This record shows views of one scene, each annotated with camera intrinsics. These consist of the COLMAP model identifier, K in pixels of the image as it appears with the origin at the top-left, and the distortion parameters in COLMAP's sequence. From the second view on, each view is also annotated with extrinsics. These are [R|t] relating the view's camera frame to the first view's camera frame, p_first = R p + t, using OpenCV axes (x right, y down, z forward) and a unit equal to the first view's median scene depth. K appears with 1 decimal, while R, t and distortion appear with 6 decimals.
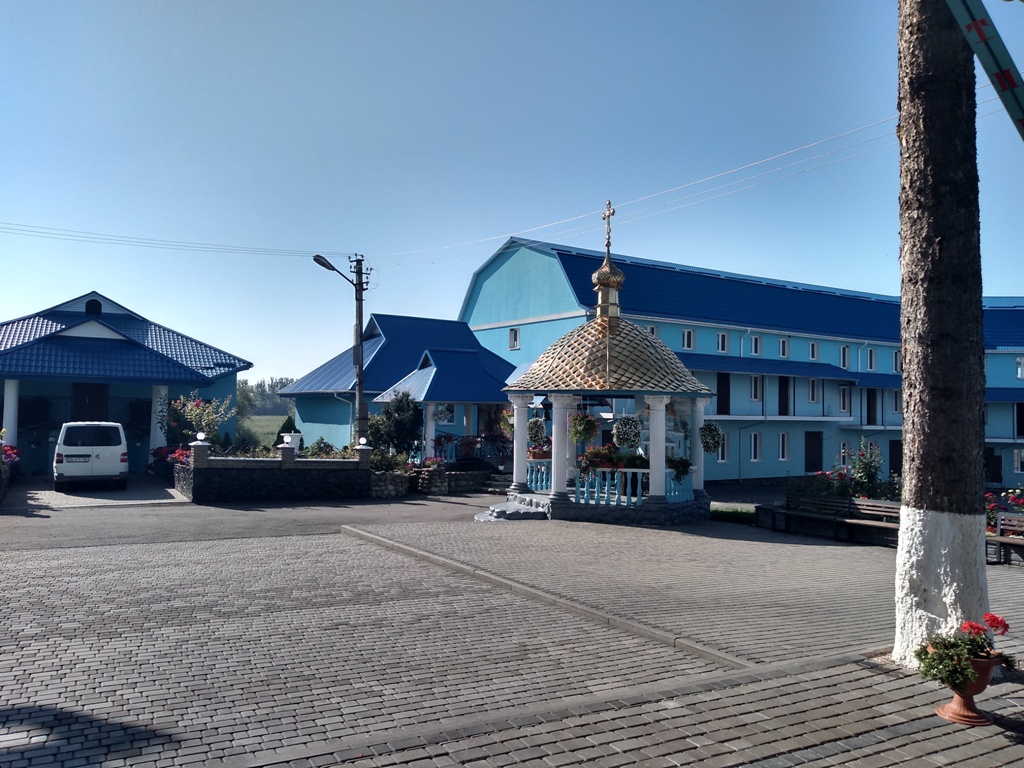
lens RADIAL K [[800.5, 0, 505.5], [0, 800.5, 369.0], [0, 0, 1]] dist [0.044057, -0.006457]
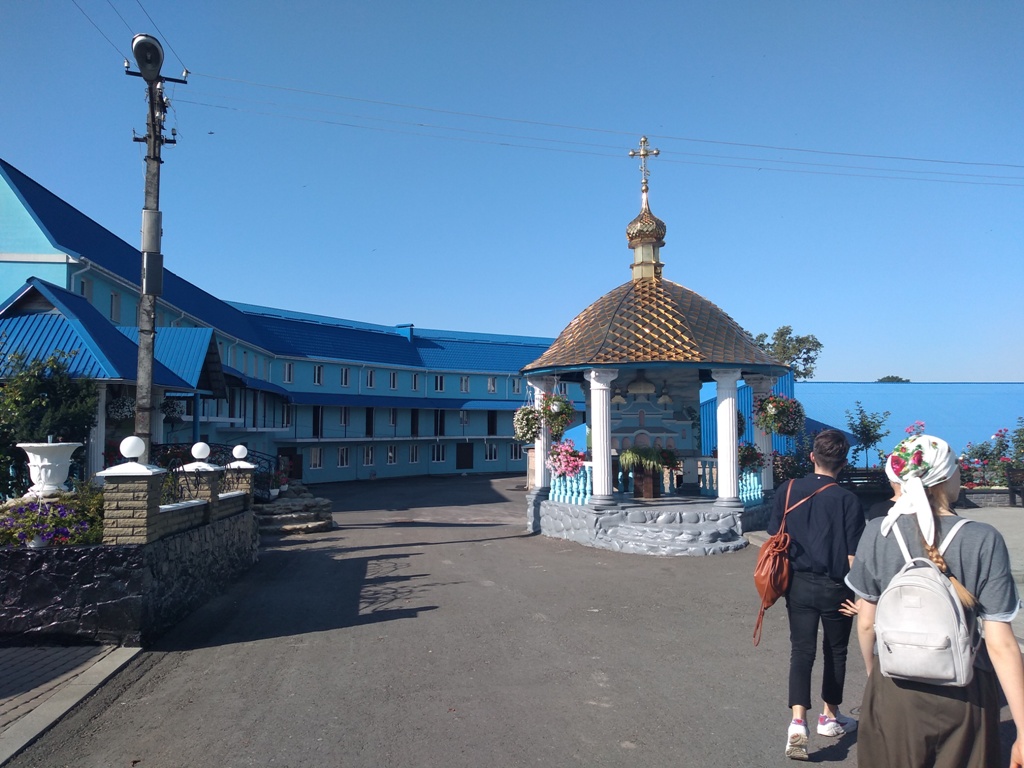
lens RADIAL K [[794.6, 0, 512.2], [0, 794.6, 381.9], [0, 0, 1]] dist [0.094131, -0.153283]
pose [[0.452427, 0.034952, 0.891116, -0.476508], [-0.036607, 0.999117, -0.020602, 0.045261], [-0.891050, -0.023300, 0.453307, 0.561376]]
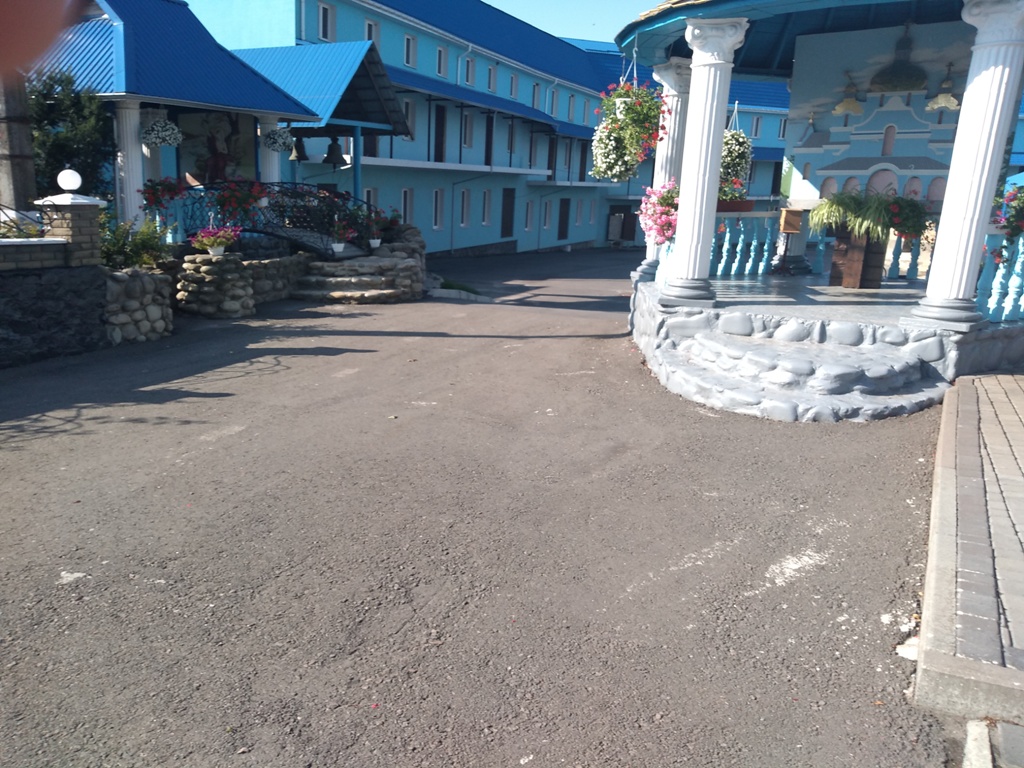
lens RADIAL K [[790.7, 0, 504.0], [0, 790.7, 410.2], [0, 0, 1]] dist [0.028397, -0.044179]
pose [[0.829370, -0.159310, 0.535505, -0.192433], [-0.022941, 0.947966, 0.317544, 0.063307], [-0.558229, -0.275647, 0.782560, 0.548043]]
